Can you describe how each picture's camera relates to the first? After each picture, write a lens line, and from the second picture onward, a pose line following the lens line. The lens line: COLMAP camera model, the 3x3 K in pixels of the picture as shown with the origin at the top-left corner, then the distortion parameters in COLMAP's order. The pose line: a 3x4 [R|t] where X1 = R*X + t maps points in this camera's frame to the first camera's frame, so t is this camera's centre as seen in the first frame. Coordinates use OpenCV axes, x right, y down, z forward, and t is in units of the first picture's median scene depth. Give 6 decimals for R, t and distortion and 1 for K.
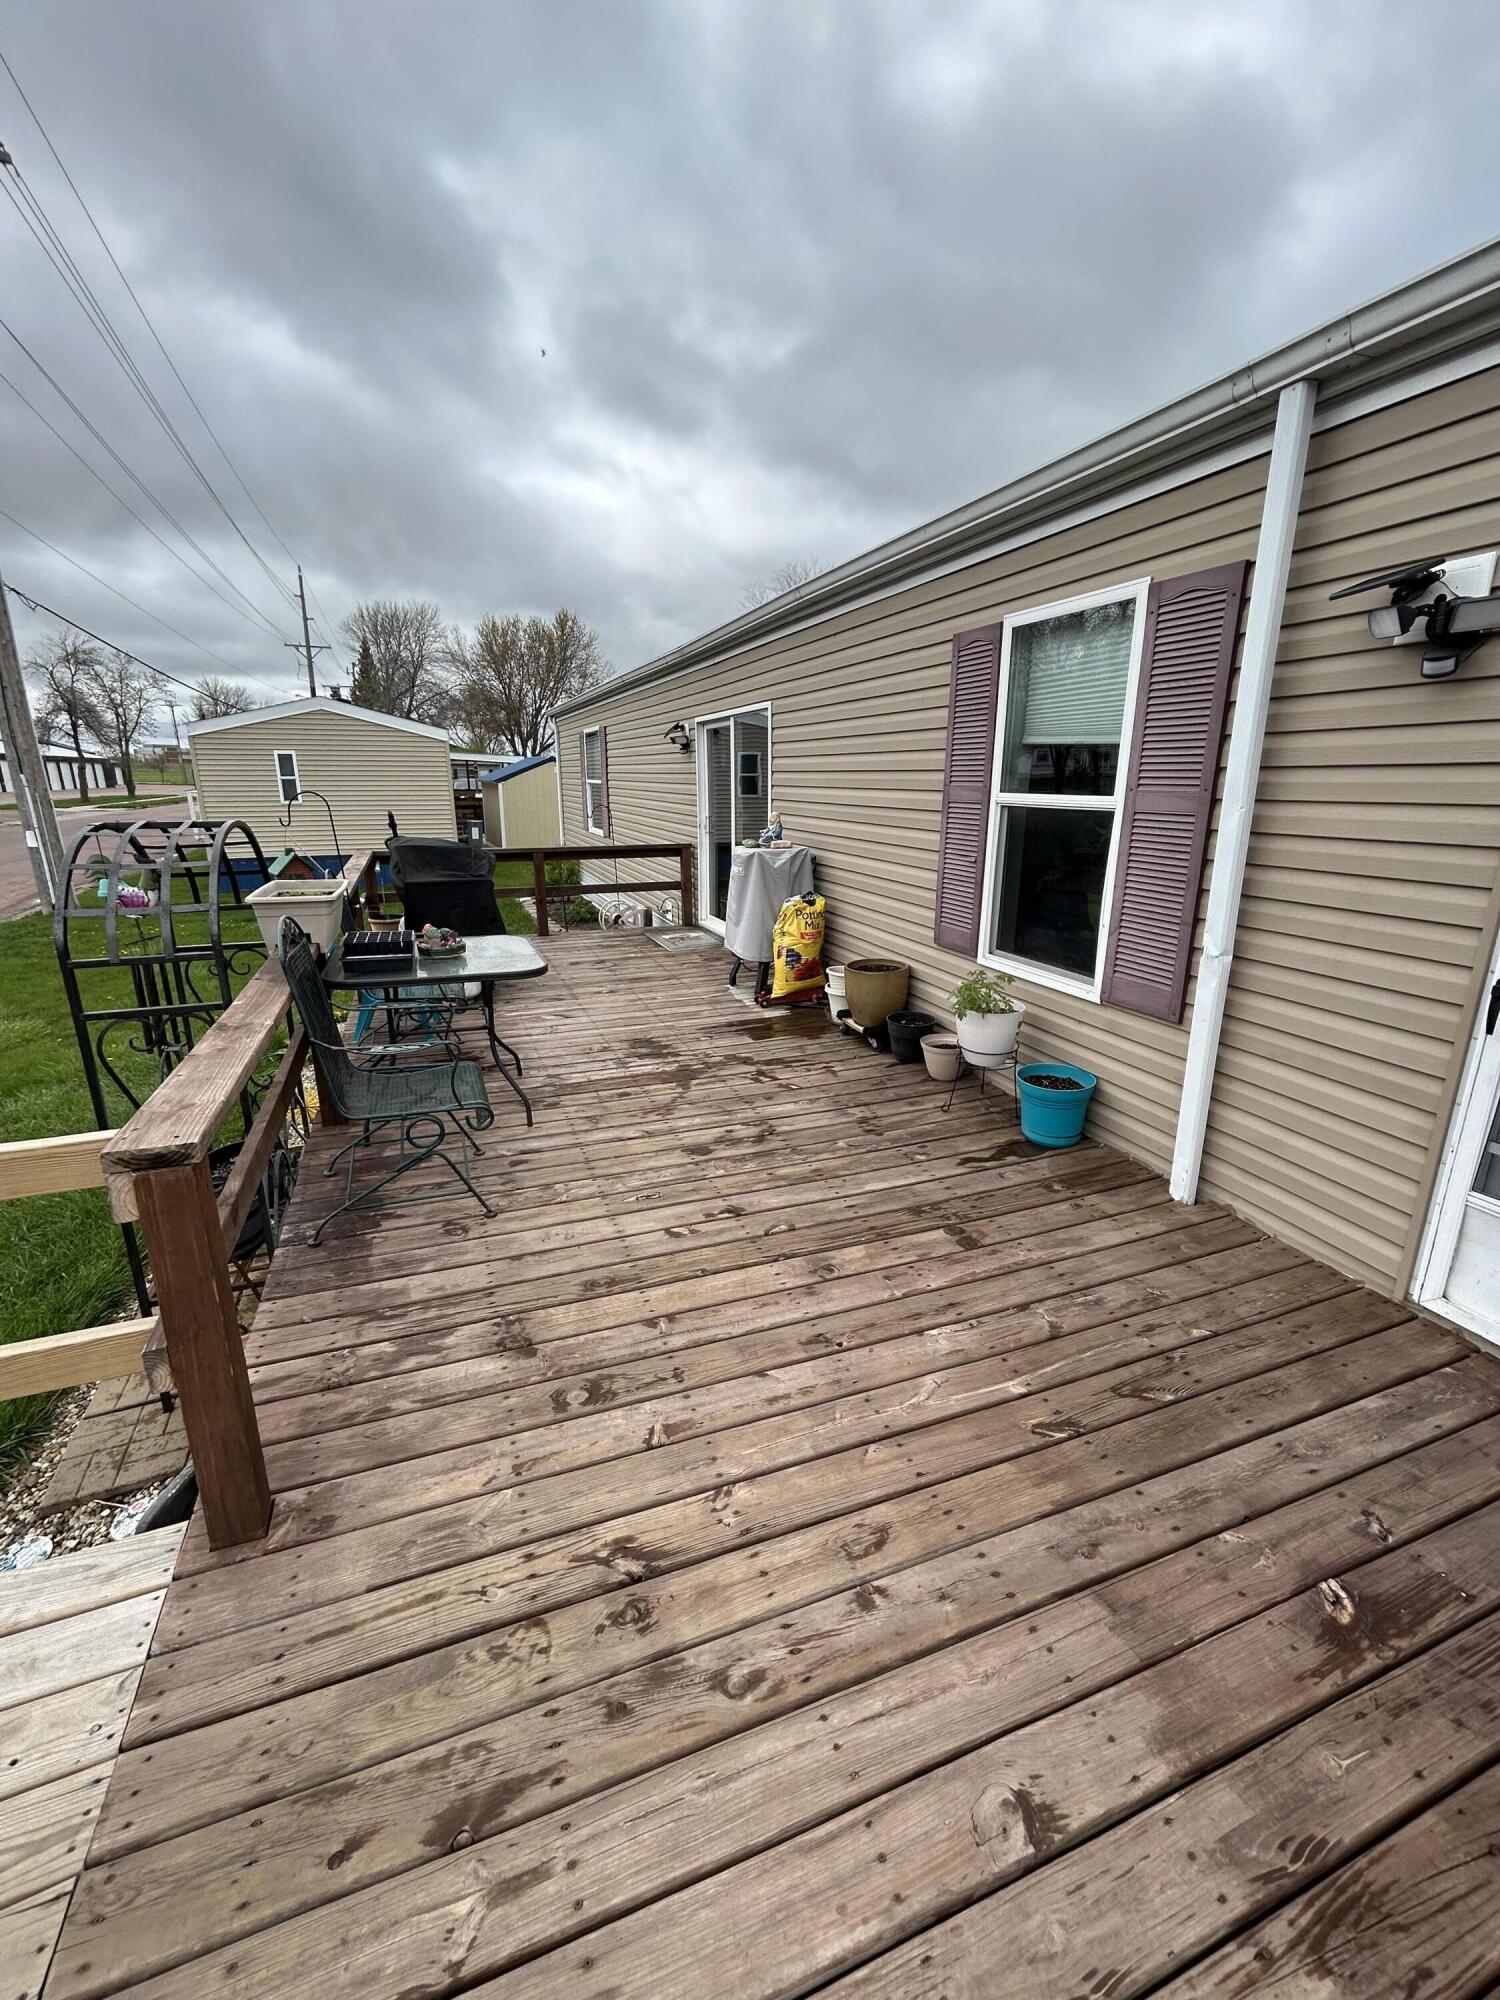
lens RADIAL K [[811.8, 0, 748.0], [0, 811.8, 995.1], [0, 0, 1]] dist [-0.002422, 0.001130]
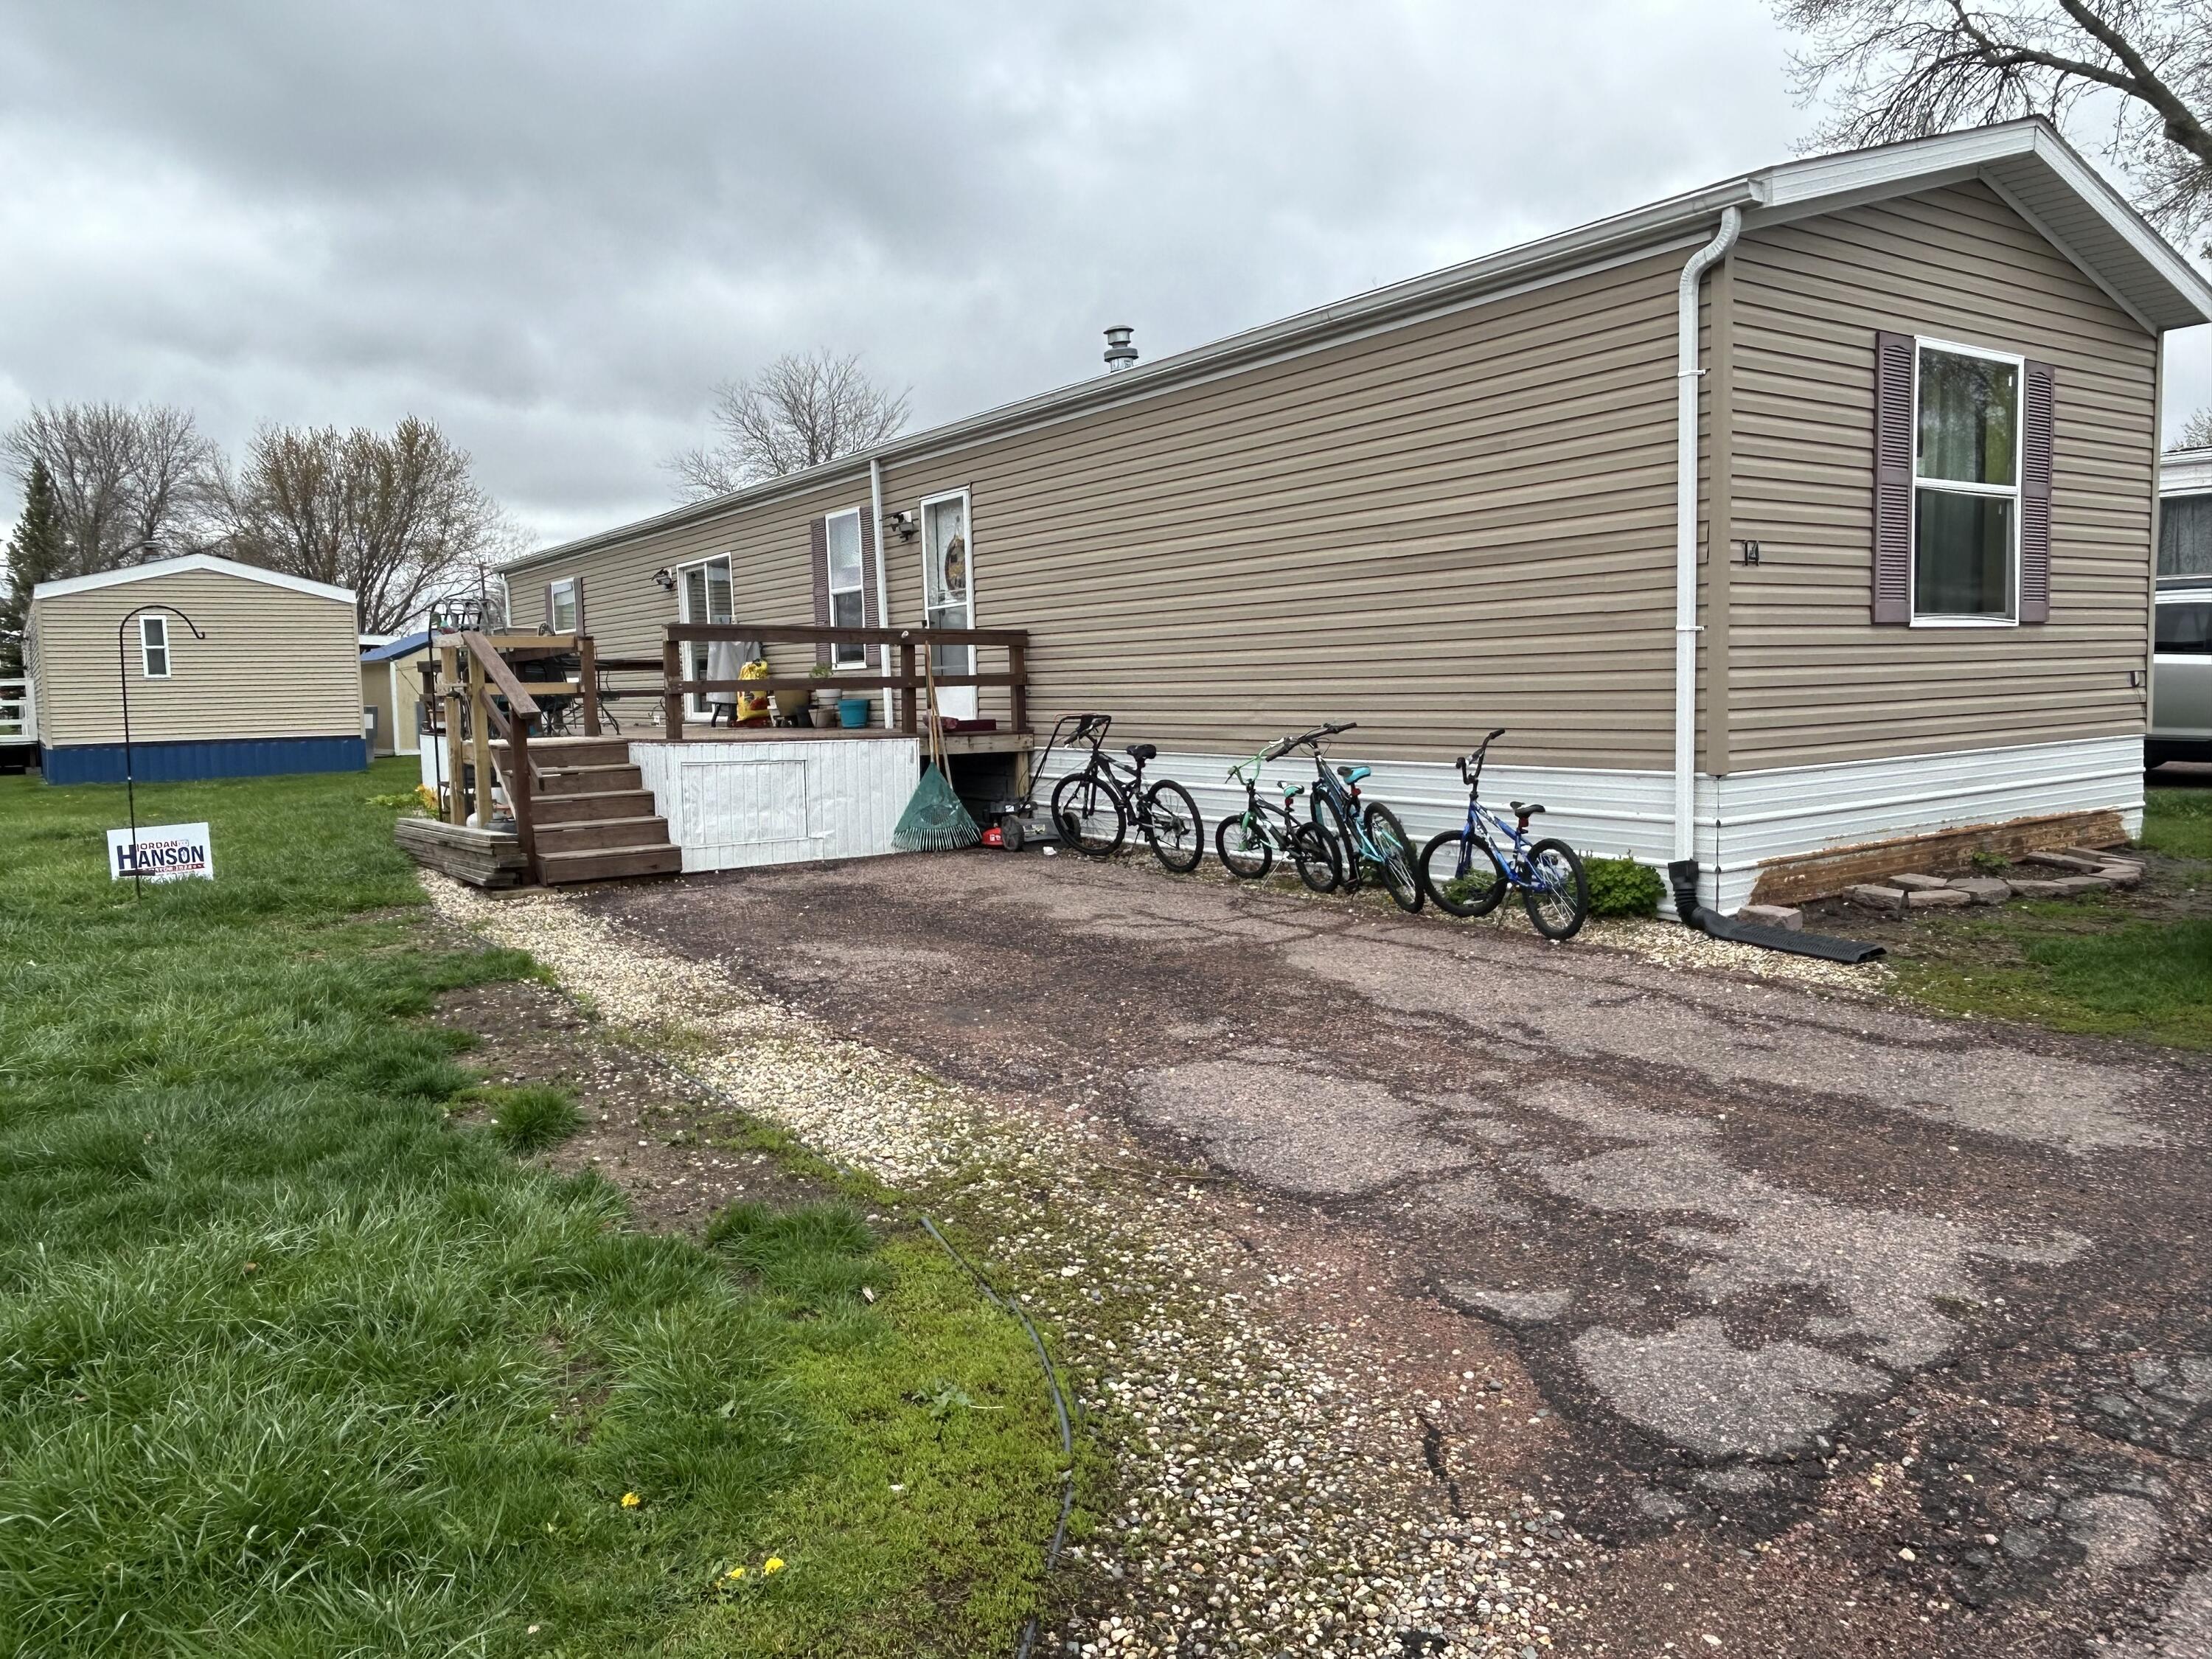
lens RADIAL K [[1559.5, 0, 1129.2], [0, 1559.5, 838.4], [0, 0, 1]] dist [0.006278, -0.008941]
pose [[0.970612, -0.049050, 0.235600, 0.043763], [0.088457, 0.983189, -0.159730, 0.830258], [-0.223804, 0.175877, 0.958634, -2.230837]]
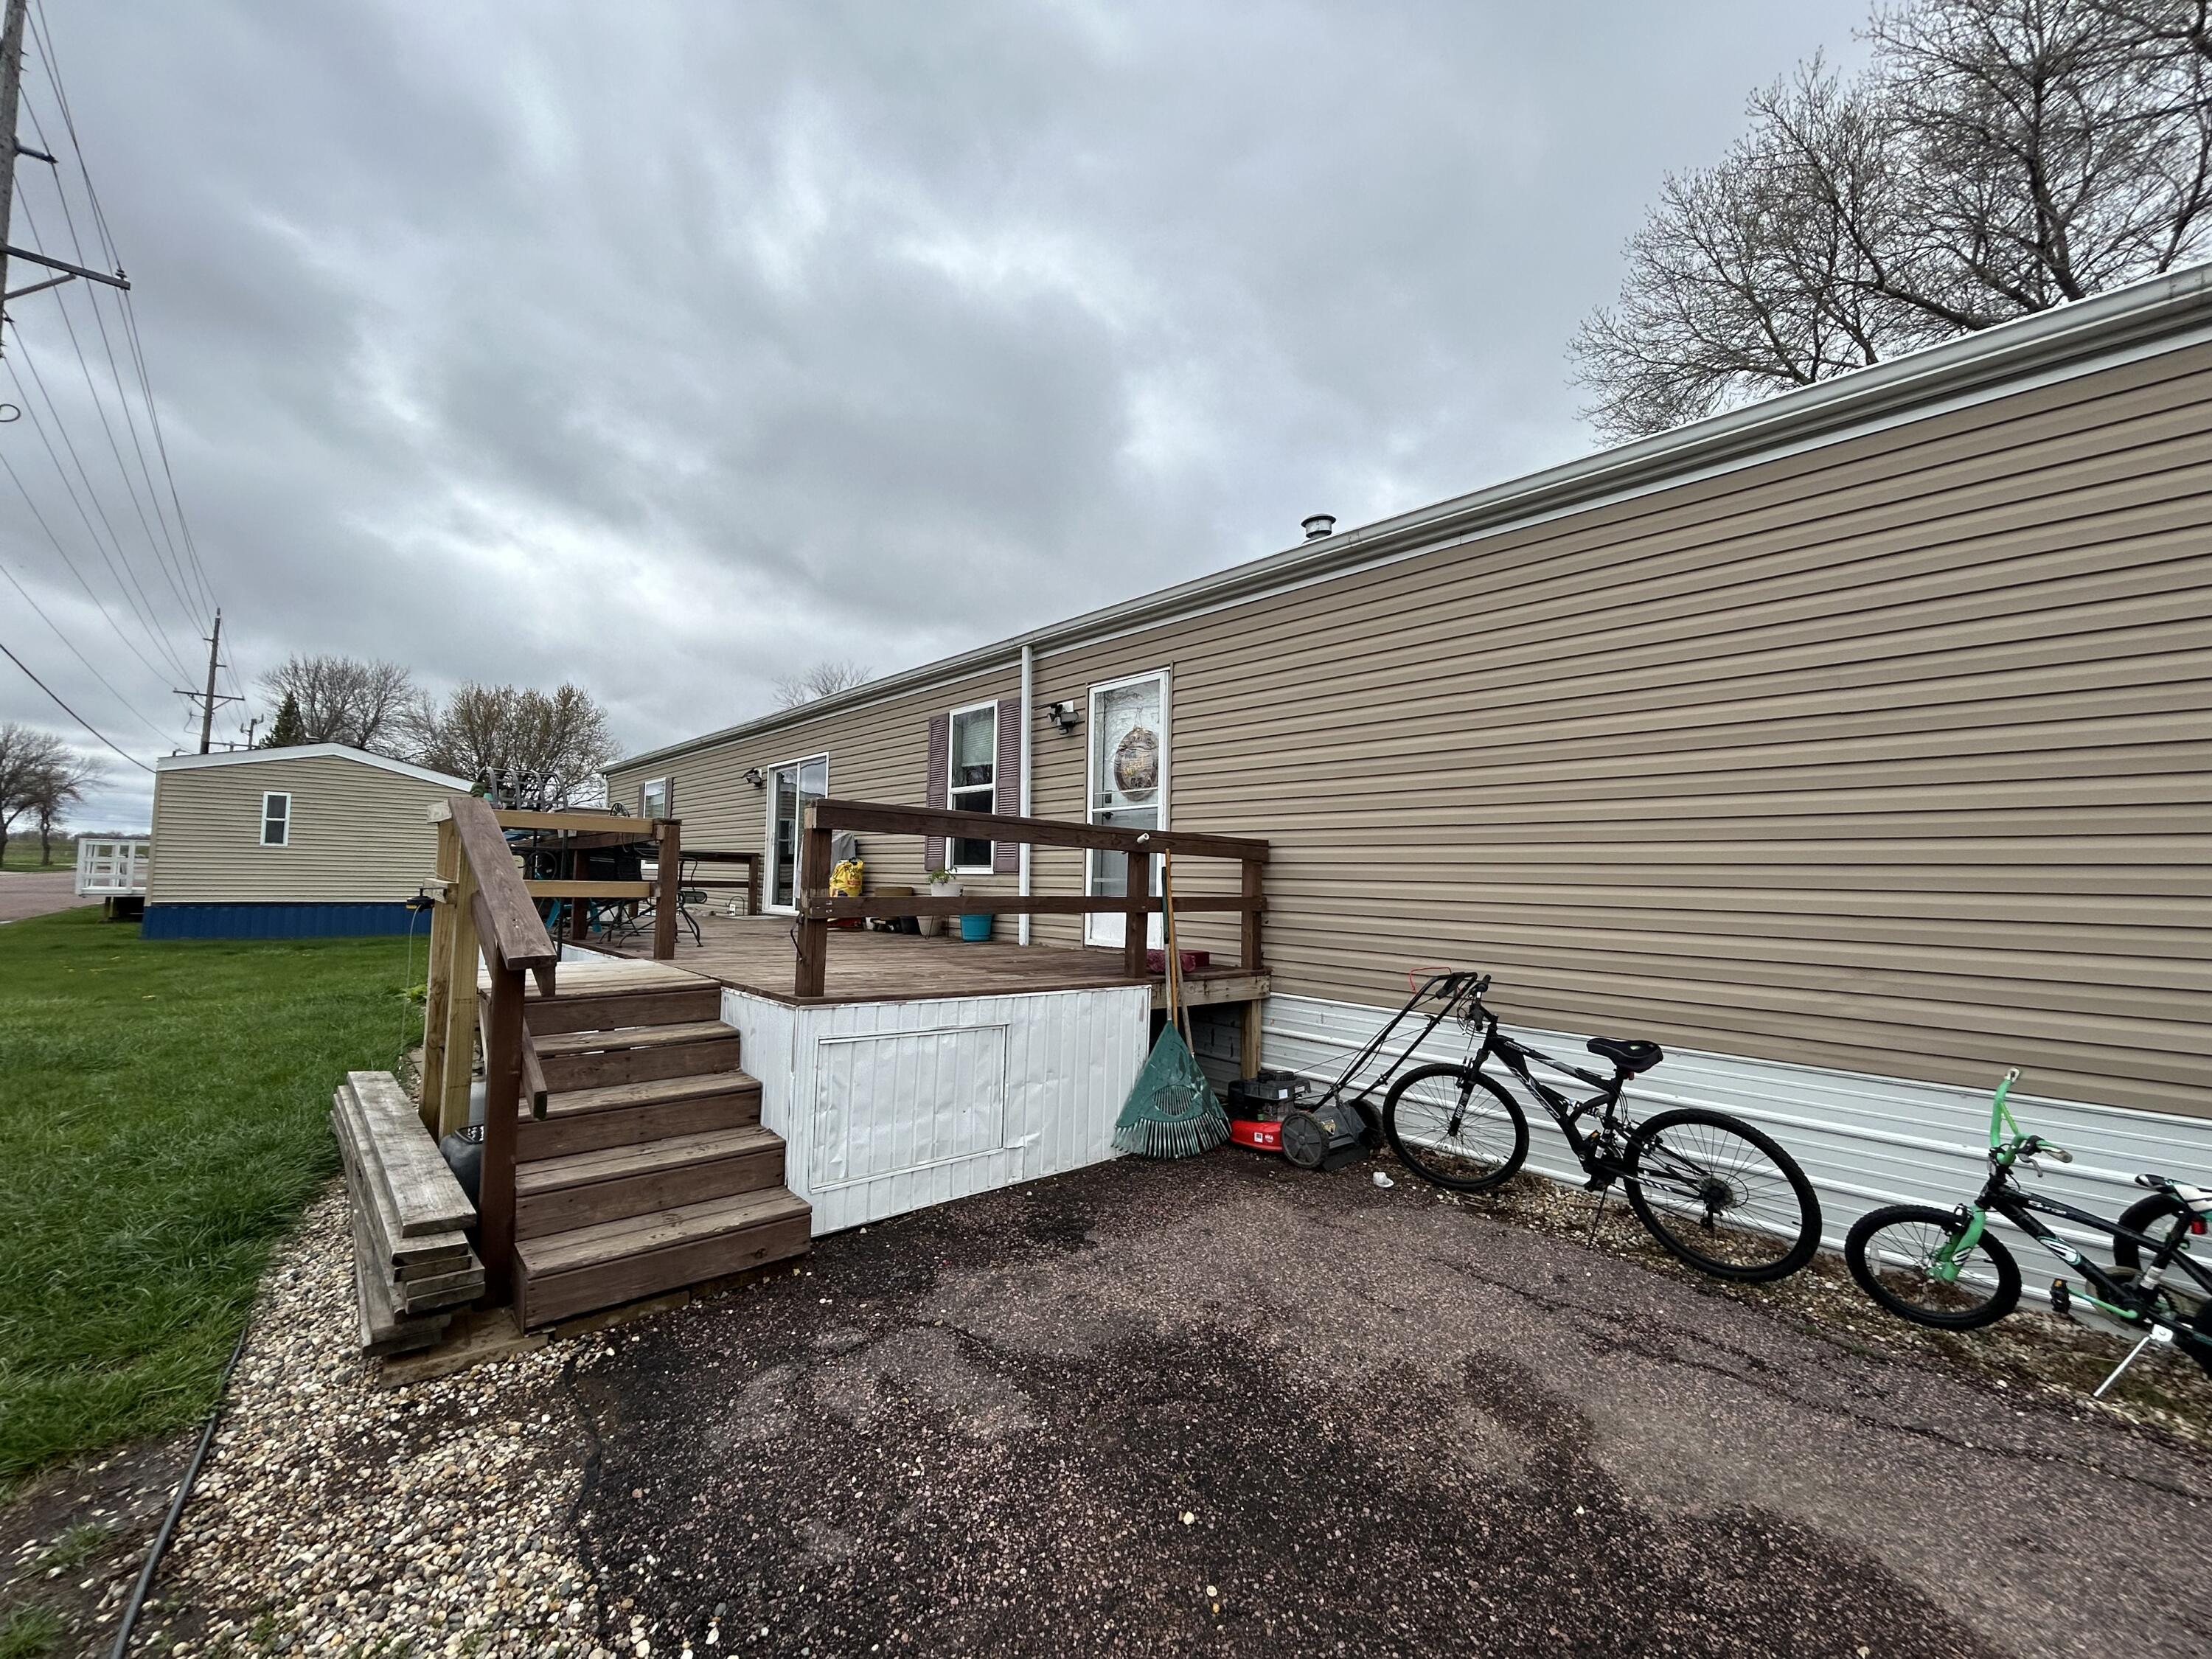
lens RADIAL K [[897.8, 0, 1109.3], [0, 897.8, 816.2], [0, 0, 1]] dist [-0.002422, 0.001130]
pose [[0.934417, 0.041091, 0.353804, -0.087024], [0.076650, 0.946851, -0.312406, 0.403326], [-0.347837, 0.319036, 0.881604, -0.814392]]
